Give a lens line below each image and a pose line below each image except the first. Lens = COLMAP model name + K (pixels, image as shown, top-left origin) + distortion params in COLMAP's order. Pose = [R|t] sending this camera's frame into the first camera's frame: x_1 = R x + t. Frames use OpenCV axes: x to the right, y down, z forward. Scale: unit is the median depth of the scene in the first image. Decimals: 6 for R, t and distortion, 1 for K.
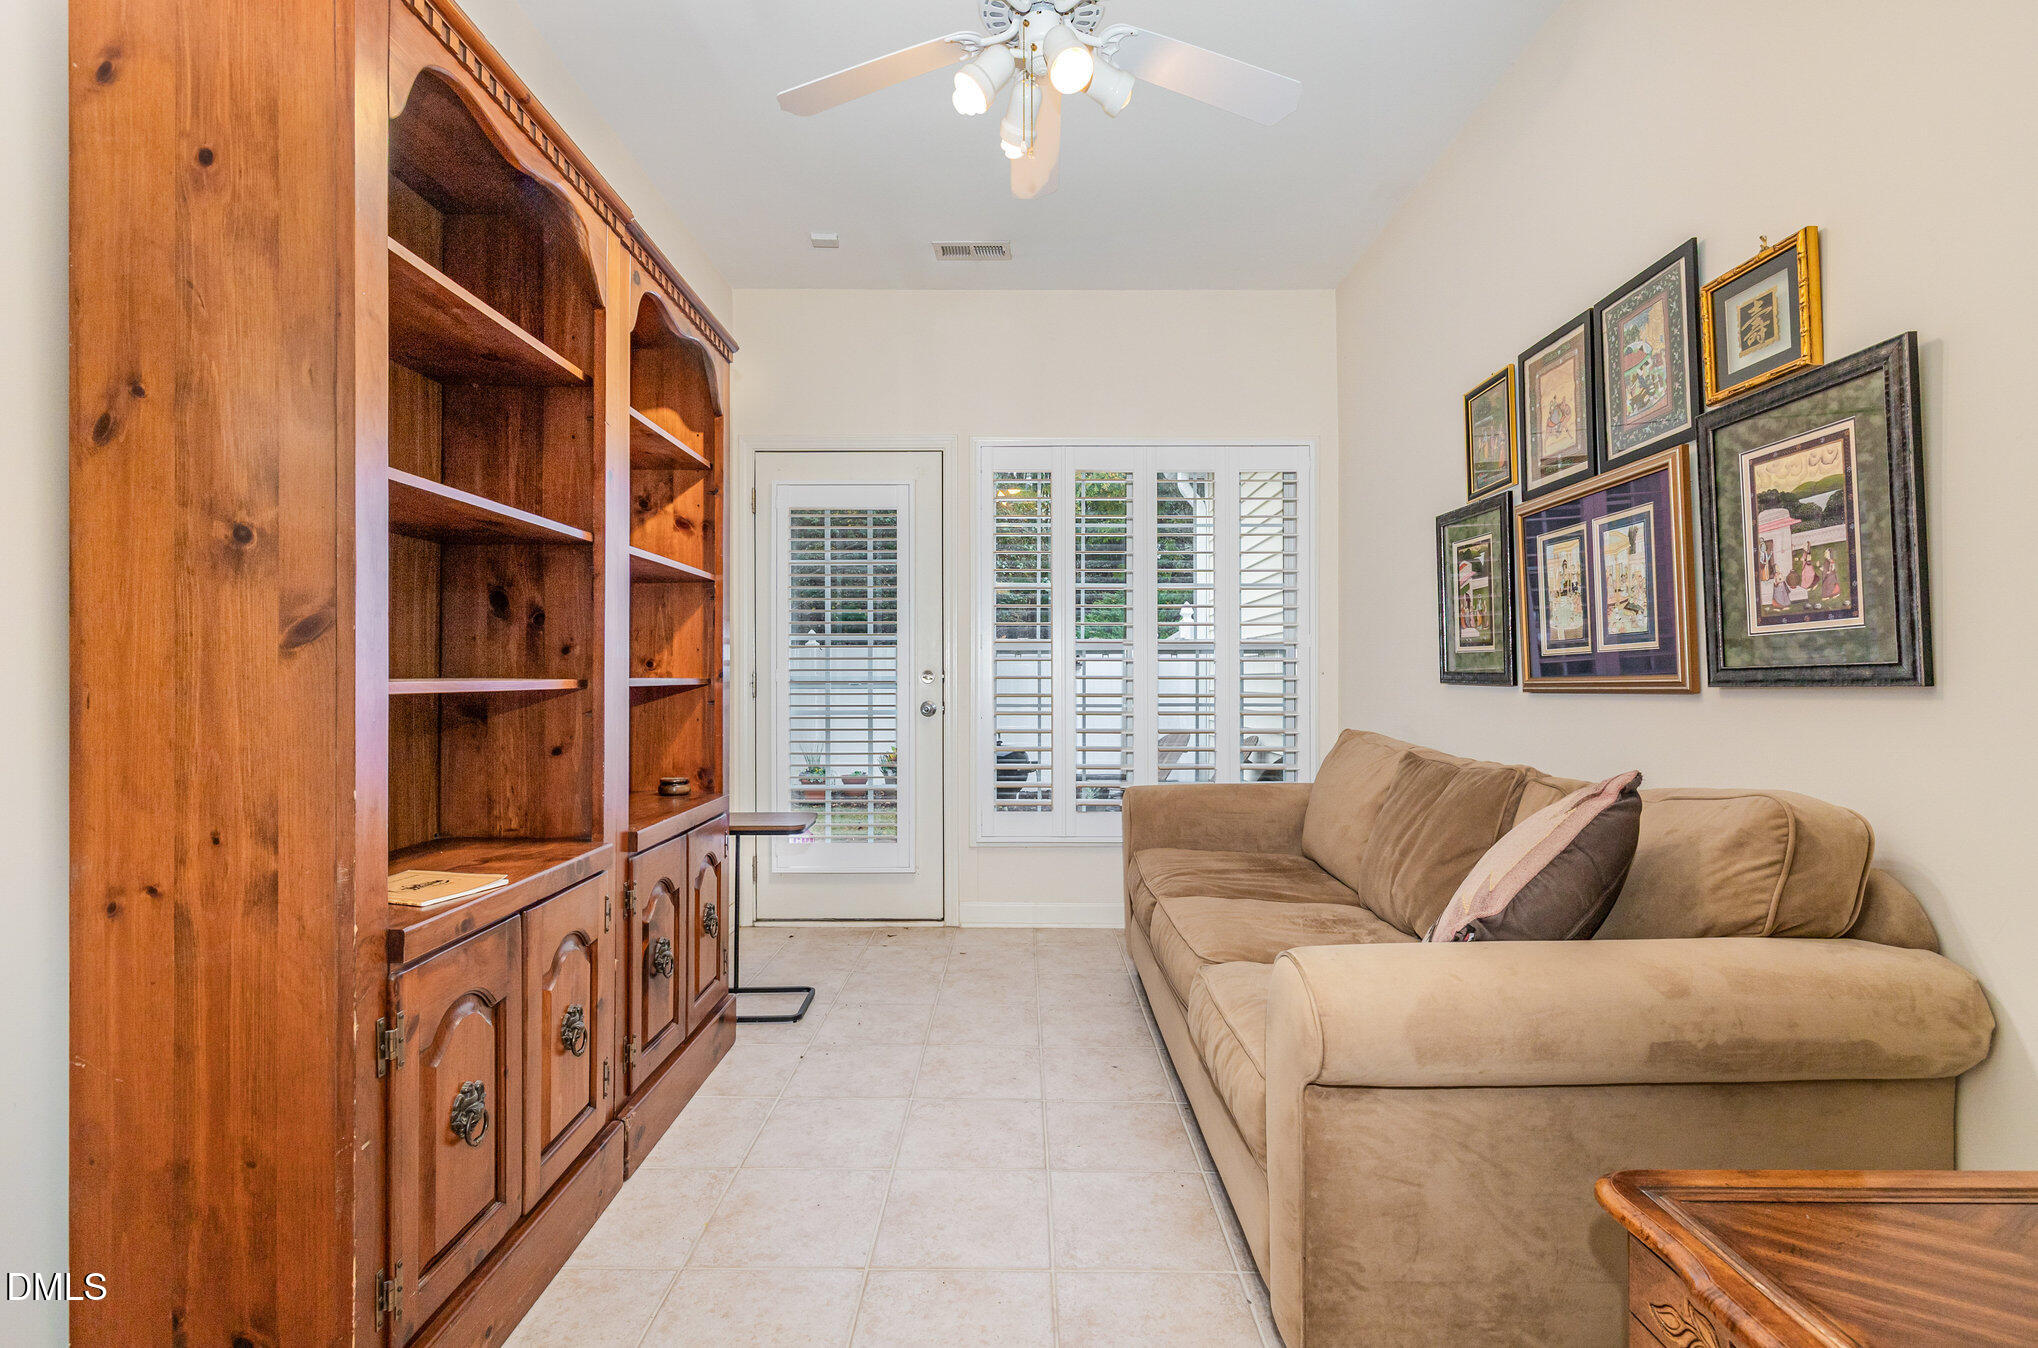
lens RADIAL K [[932.3, 0, 1019.0], [0, 932.3, 674.0], [0, 0, 1]] dist [0.003455, 0.000725]
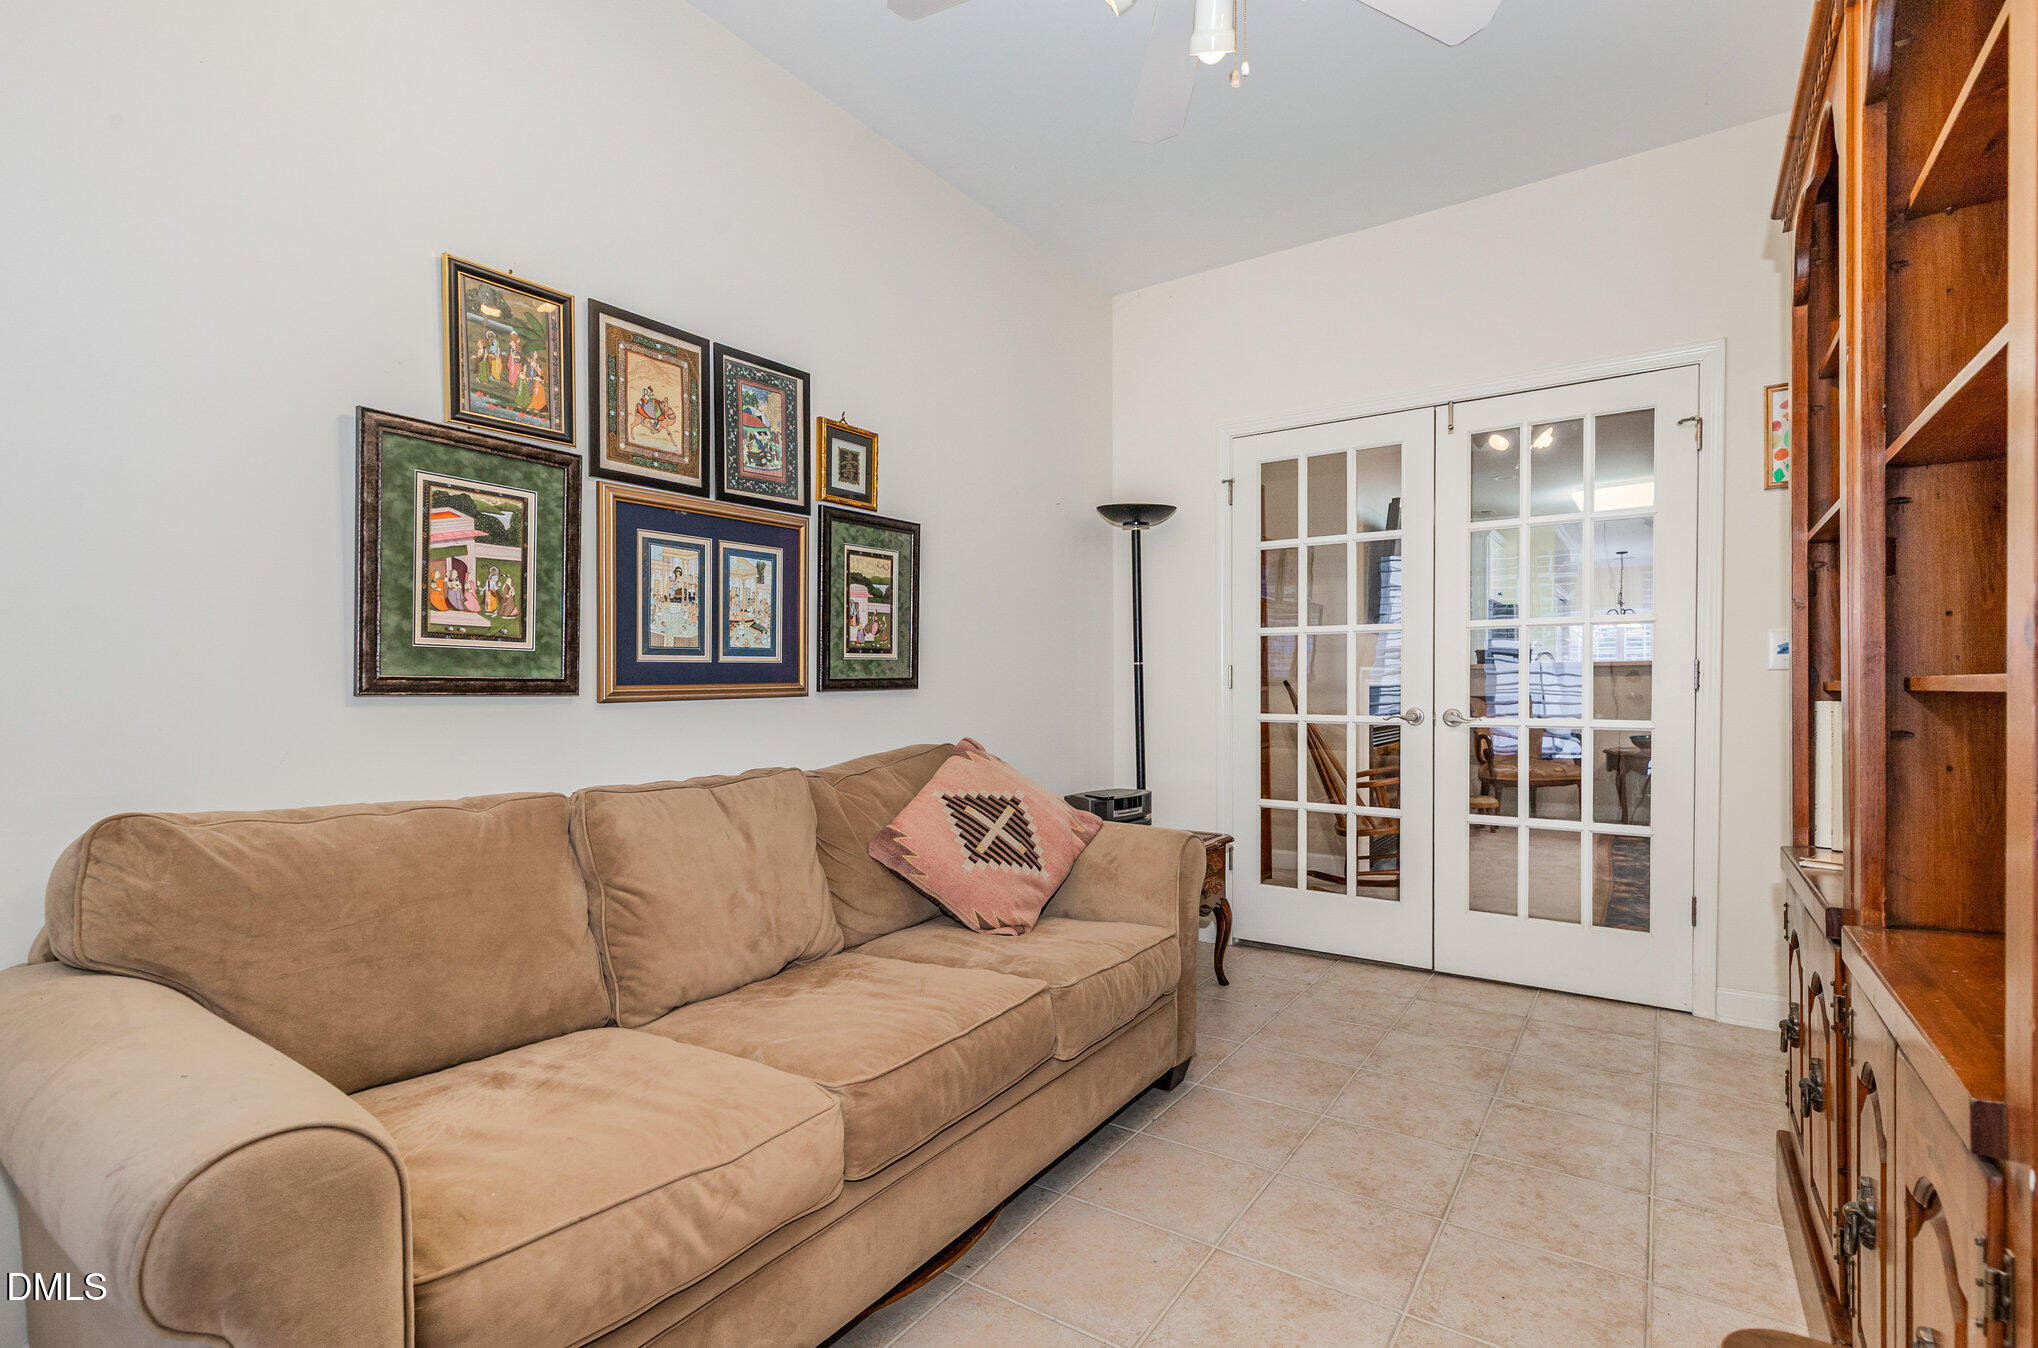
lens RADIAL K [[932.3, 0, 1019.0], [0, 932.3, 674.0], [0, 0, 1]] dist [0.003455, 0.000725]
pose [[-0.824950, 0.000735, 0.565205, -0.306172], [-0.006063, 0.999930, -0.010150, -0.000524], [-0.565173, -0.011800, -0.824888, 1.802657]]
